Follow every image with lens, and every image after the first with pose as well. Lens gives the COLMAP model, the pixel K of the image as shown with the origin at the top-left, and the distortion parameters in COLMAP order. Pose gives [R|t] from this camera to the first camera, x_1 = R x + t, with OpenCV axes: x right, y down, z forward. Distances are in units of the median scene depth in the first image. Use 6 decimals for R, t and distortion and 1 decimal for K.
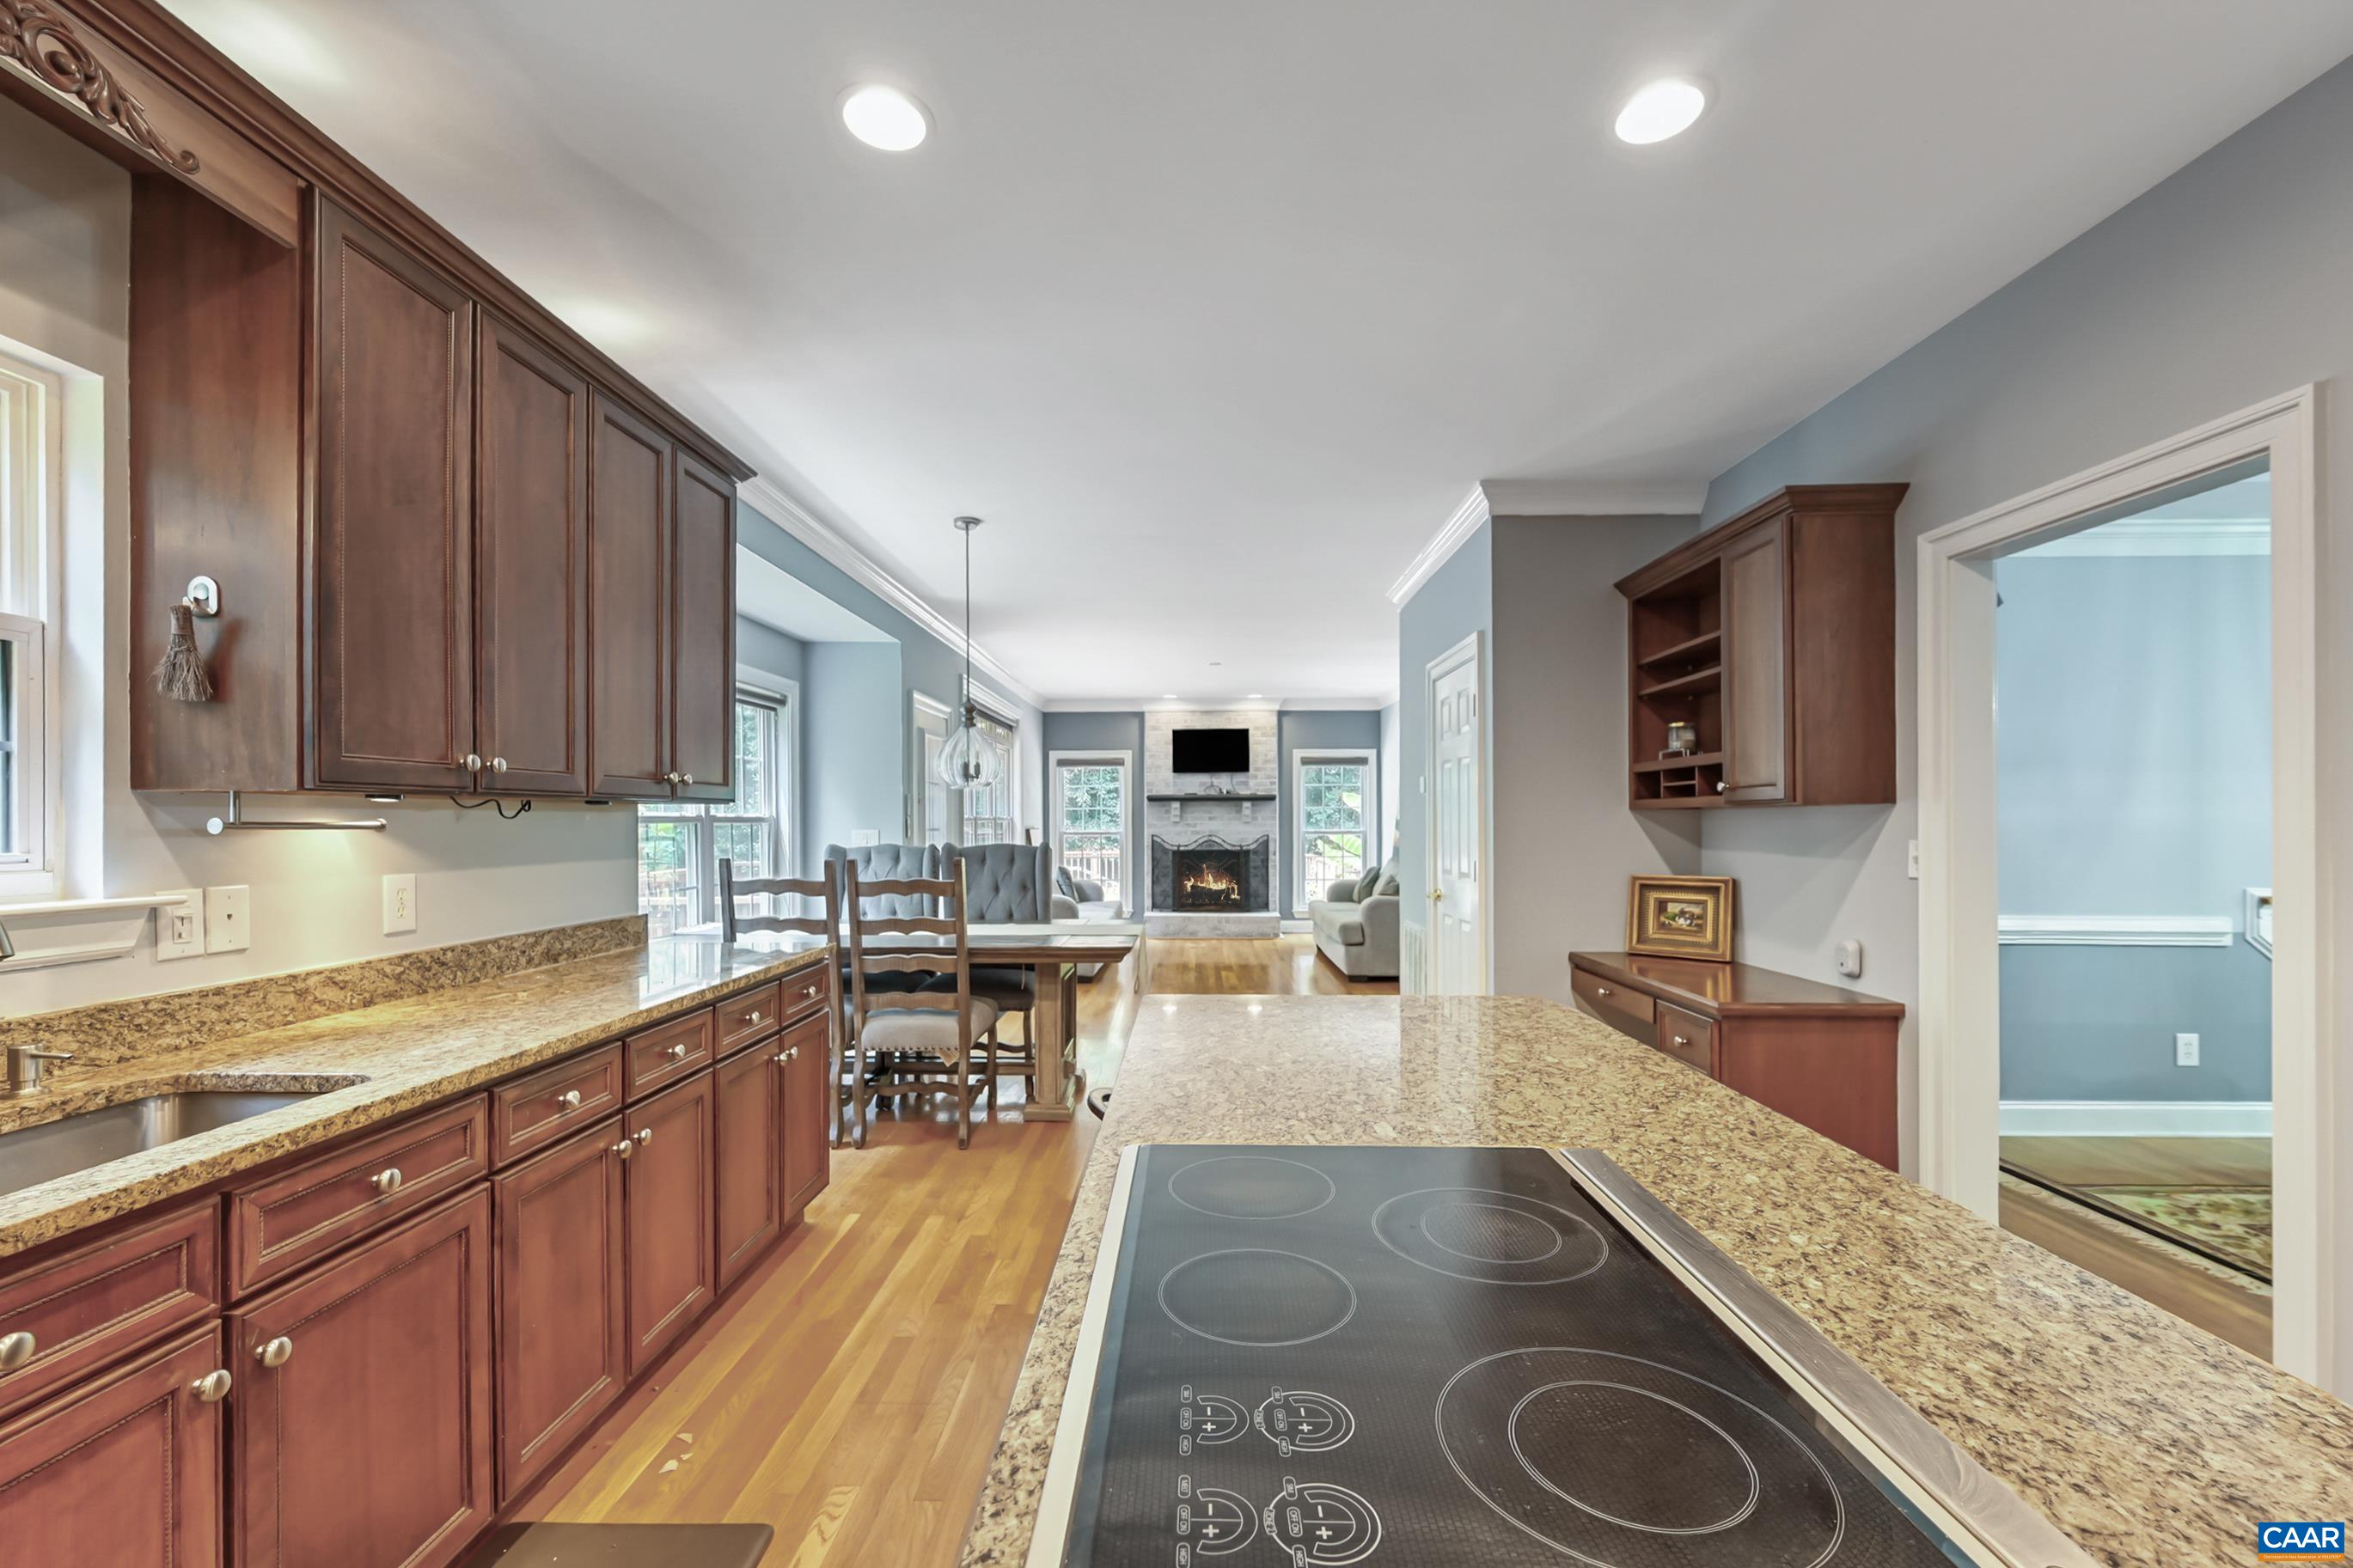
lens RADIAL K [[973.2, 0, 1170.6], [0, 973.2, 823.7], [0, 0, 1]] dist [-0.000906, -0.000118]
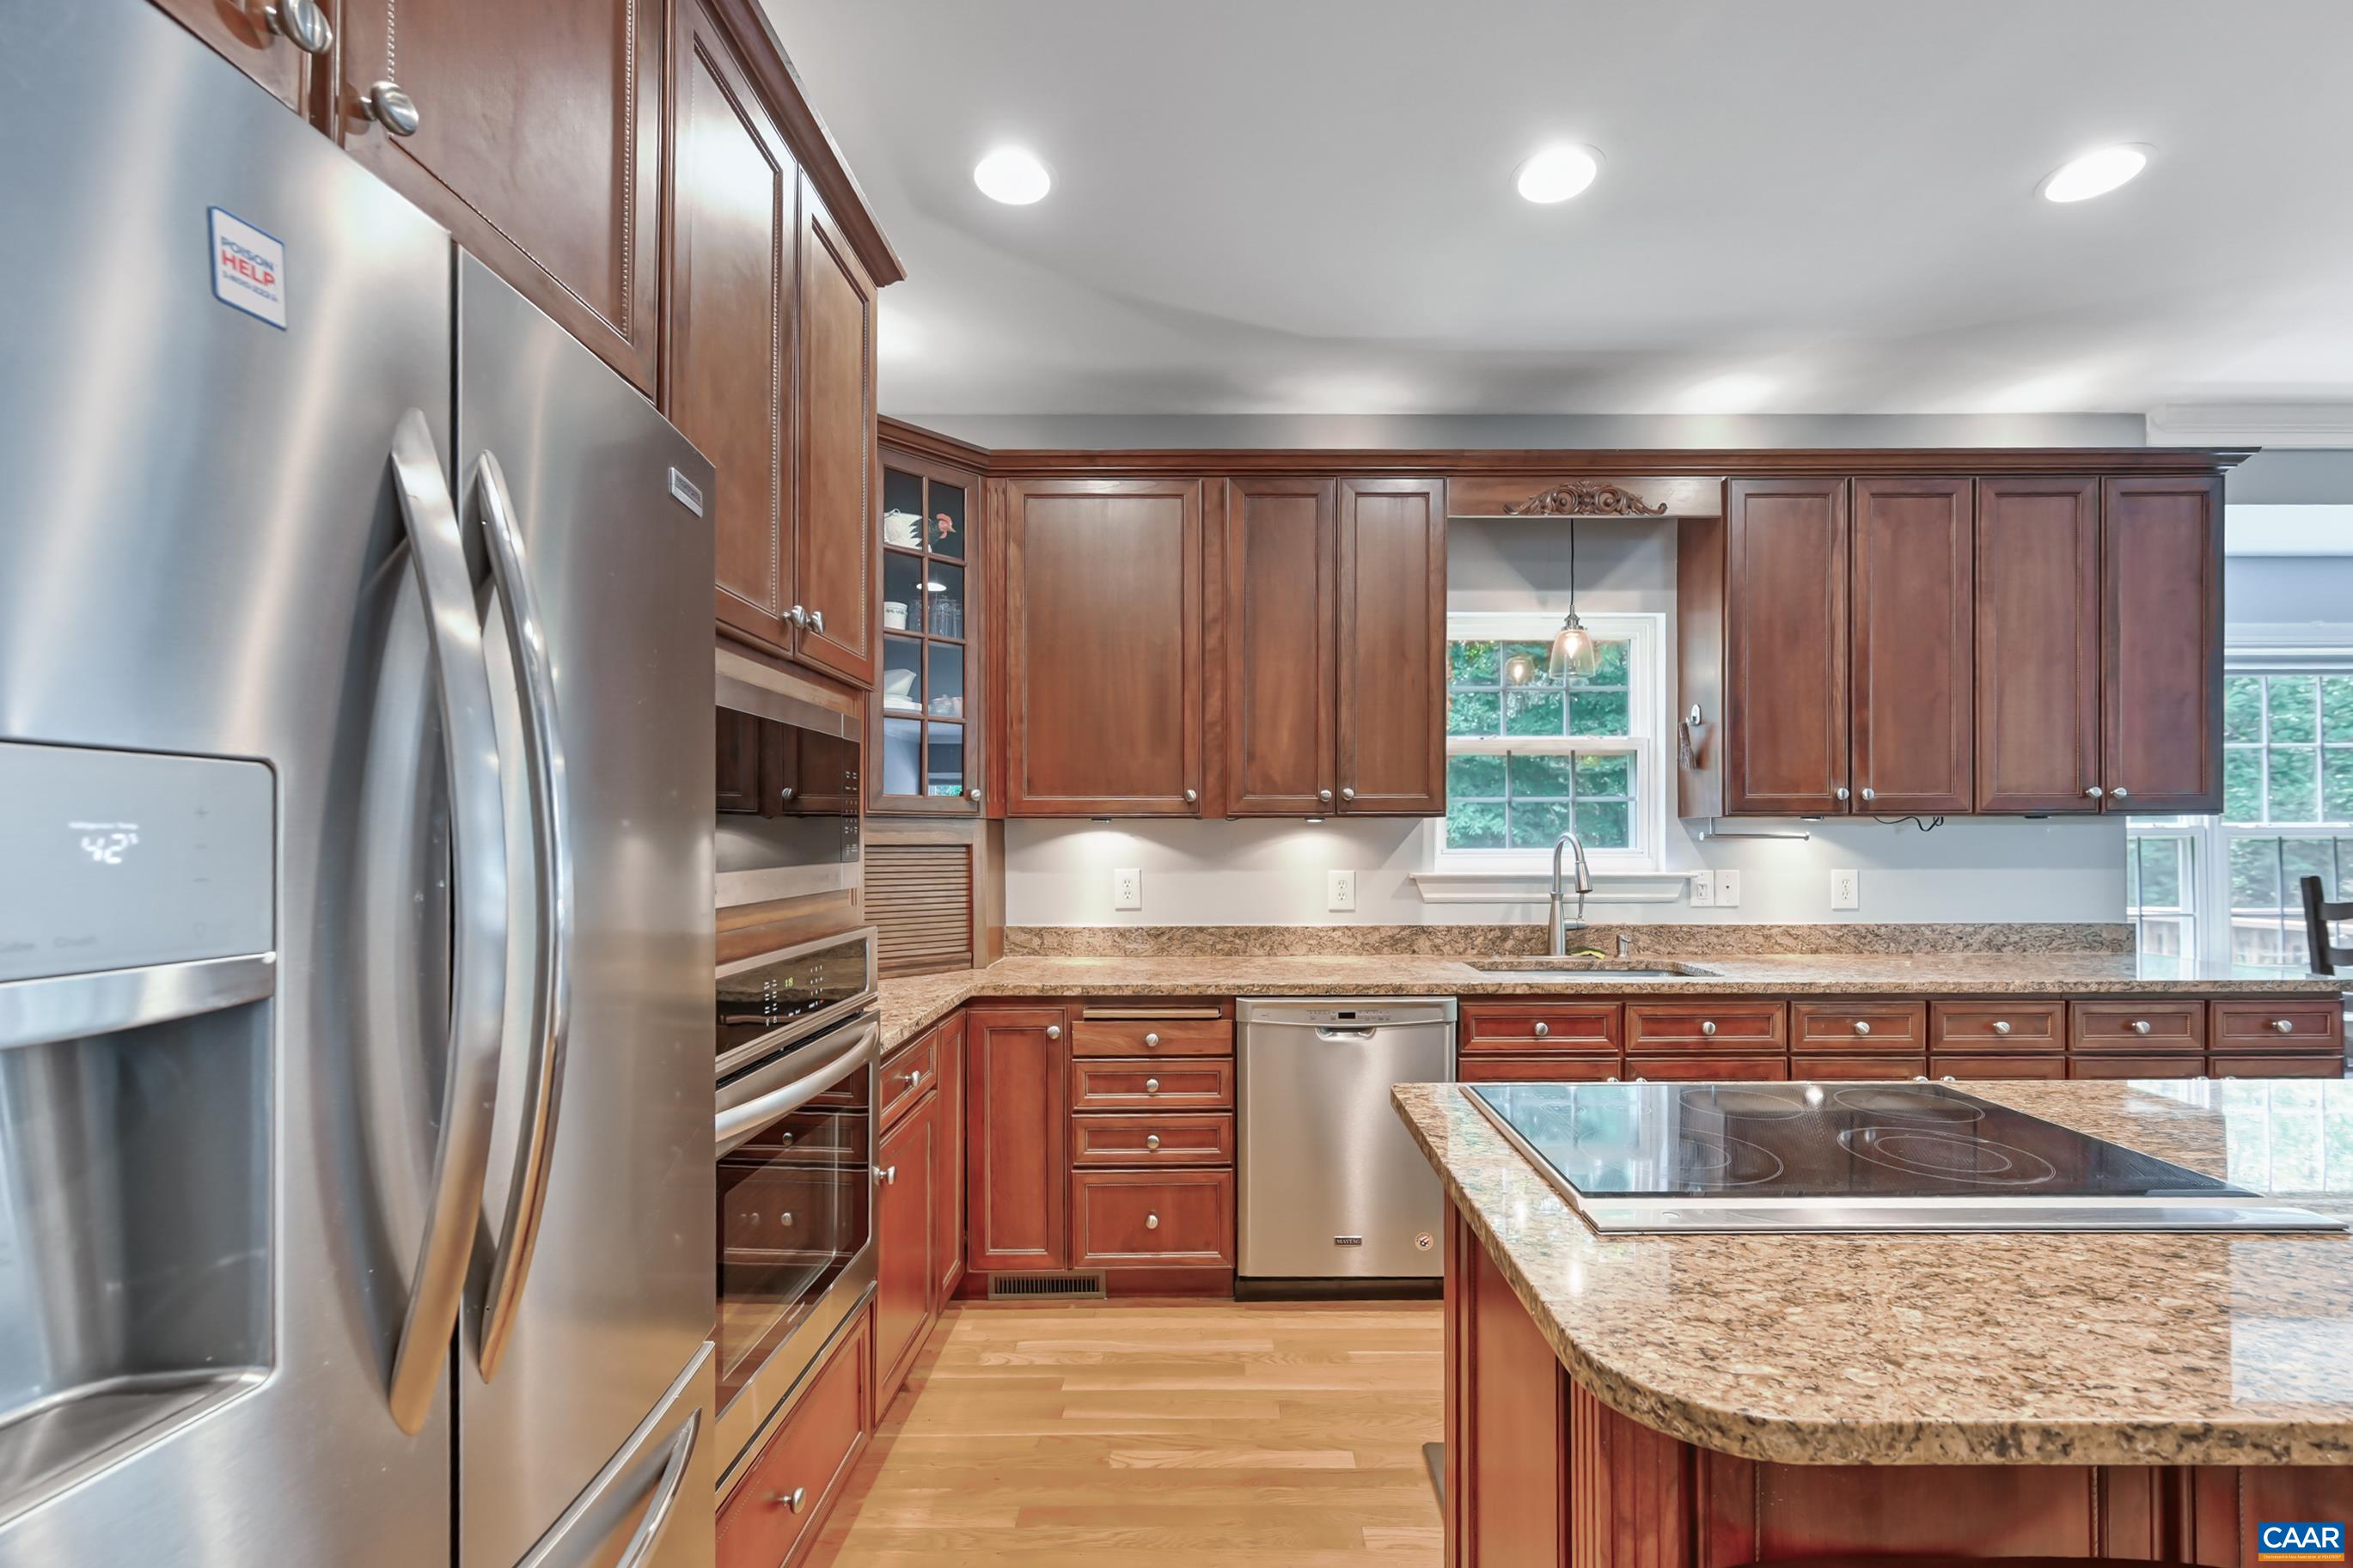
lens RADIAL K [[985.4, 0, 1211.2], [0, 985.4, 840.0], [0, 0, 1]] dist [0.001220, -0.000036]
pose [[0.026539, 0.004295, -0.999639, 0.813760], [-0.000732, 0.999991, 0.004277, 0.001778], [0.999648, 0.000618, 0.026542, 0.004283]]
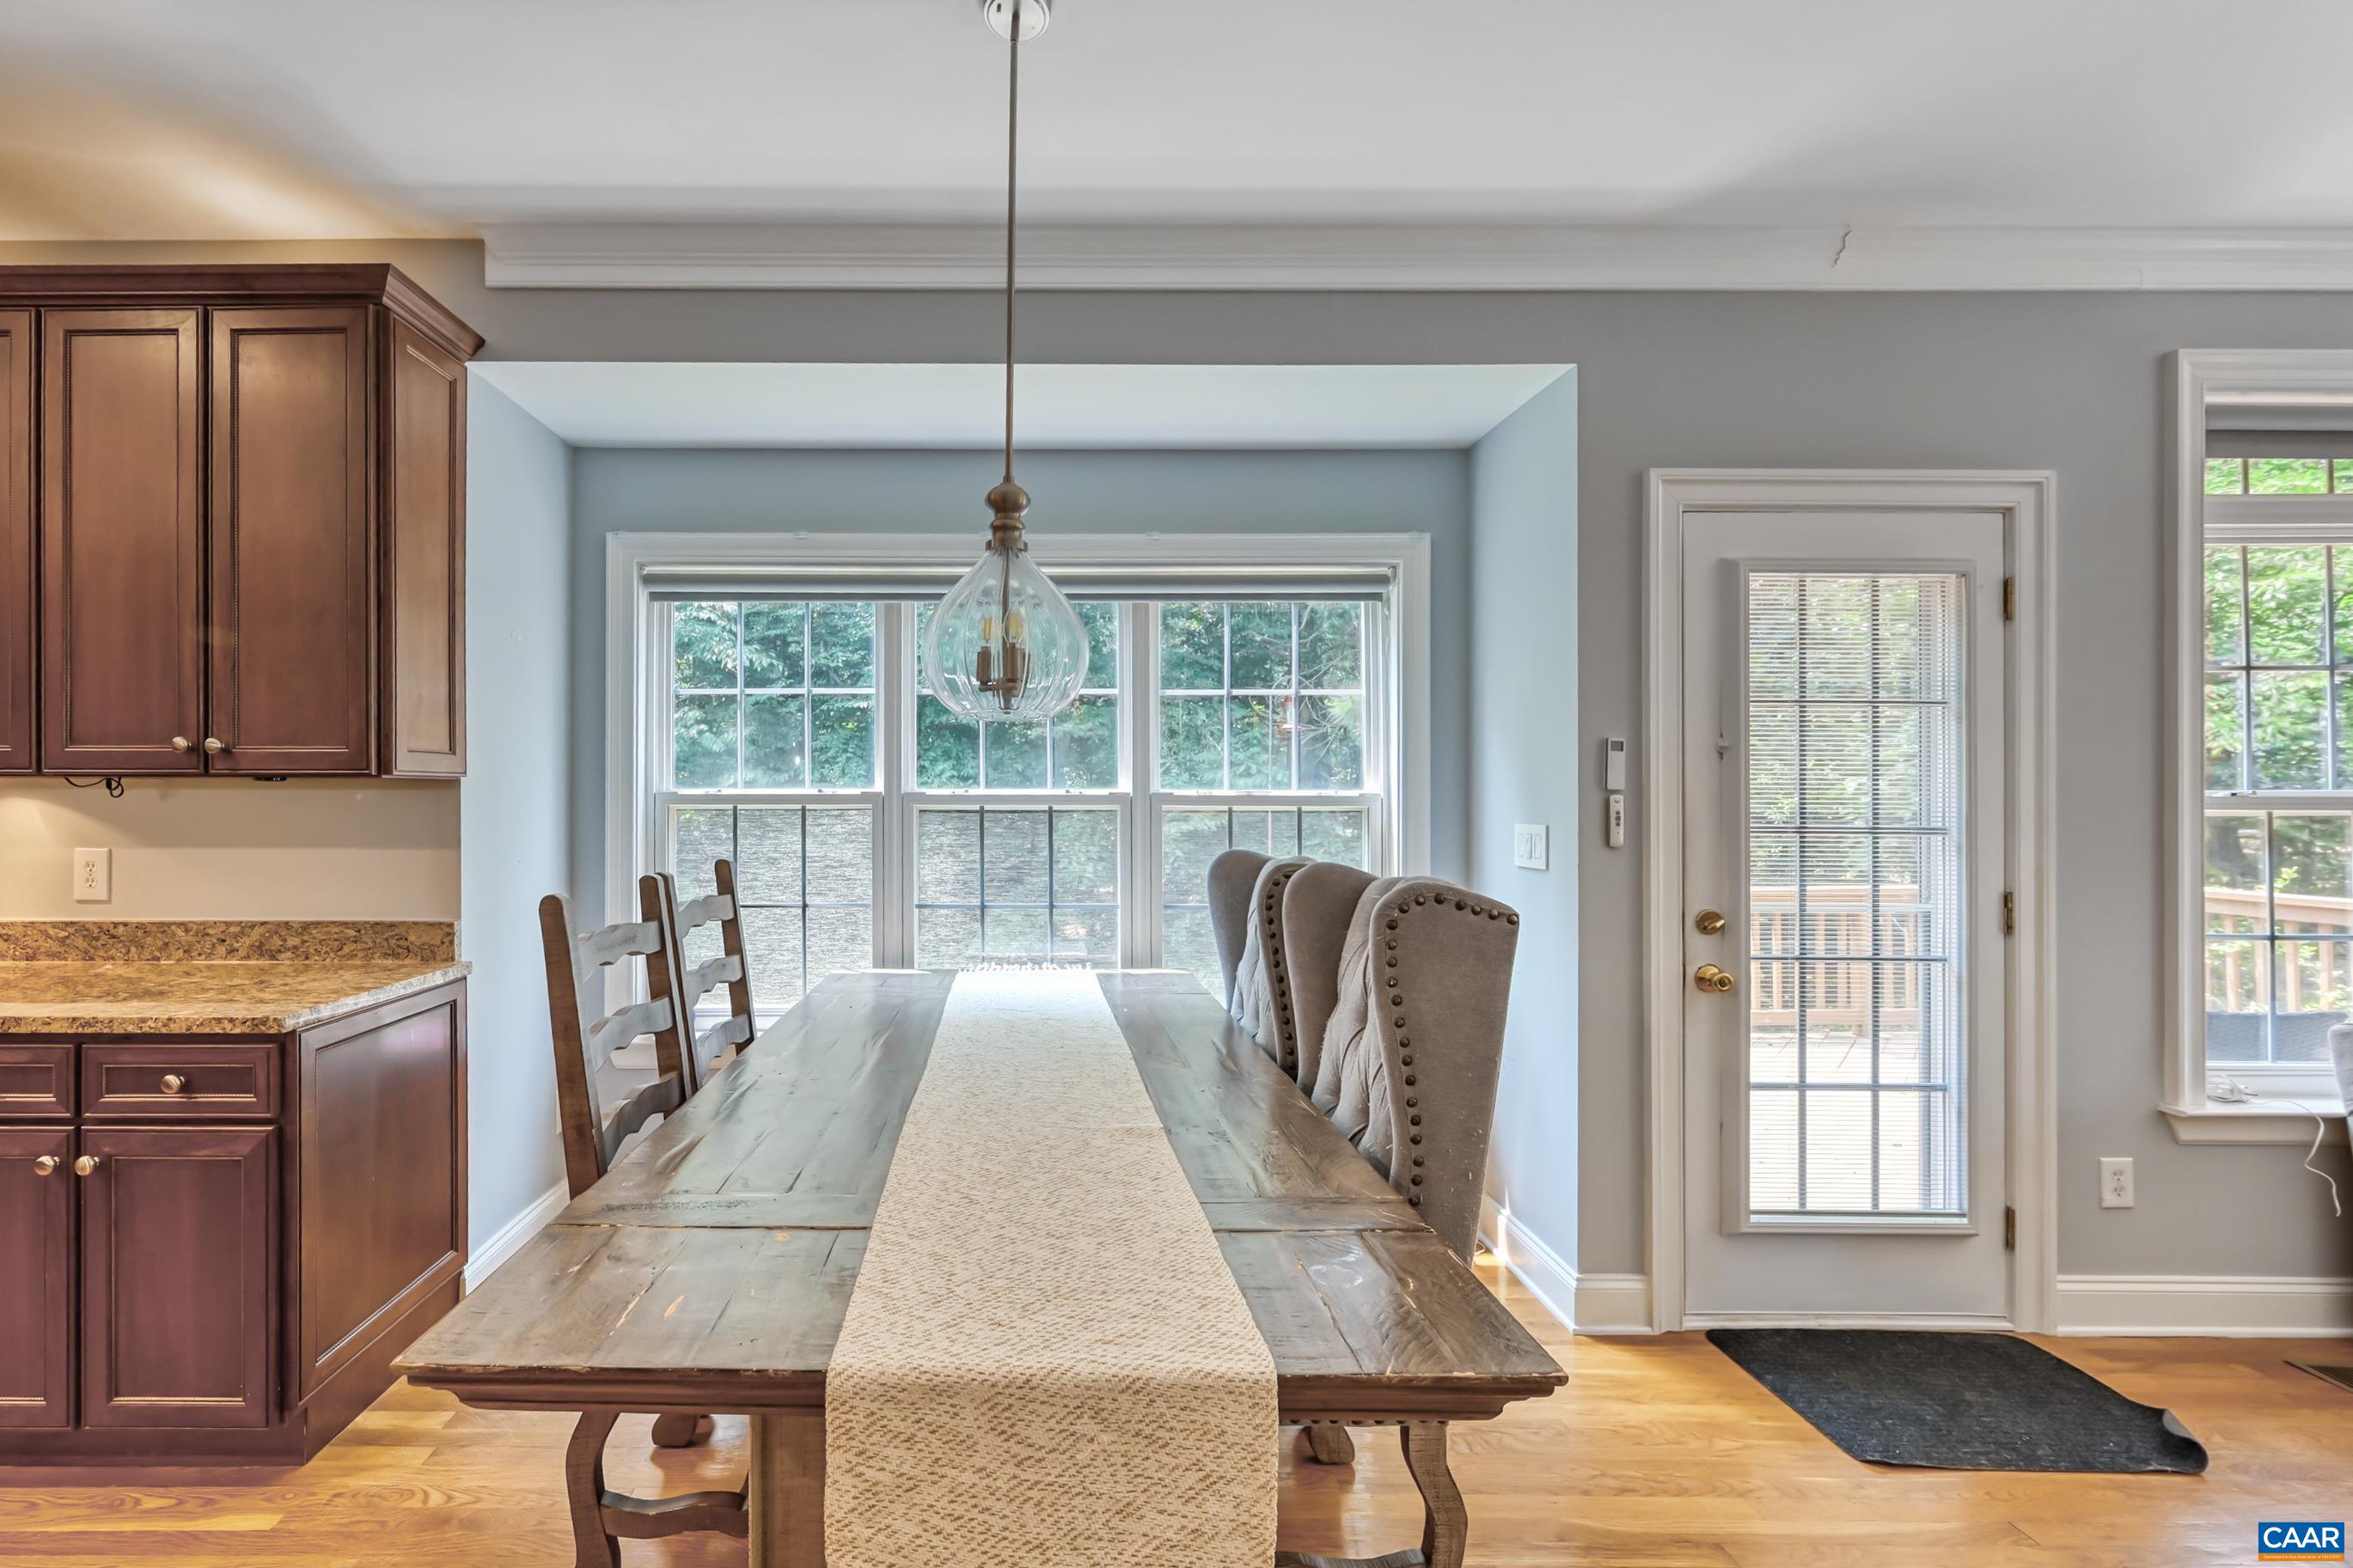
lens RADIAL K [[1016.5, 0, 1173.6], [0, 1016.5, 809.6], [0, 0, 1]] dist [-0.001191, -0.000477]
pose [[0.019983, 0.011291, -0.999737, 0.452935], [-0.005596, 0.999922, 0.011182, -0.012959], [0.999785, 0.005371, 0.020045, 2.663333]]
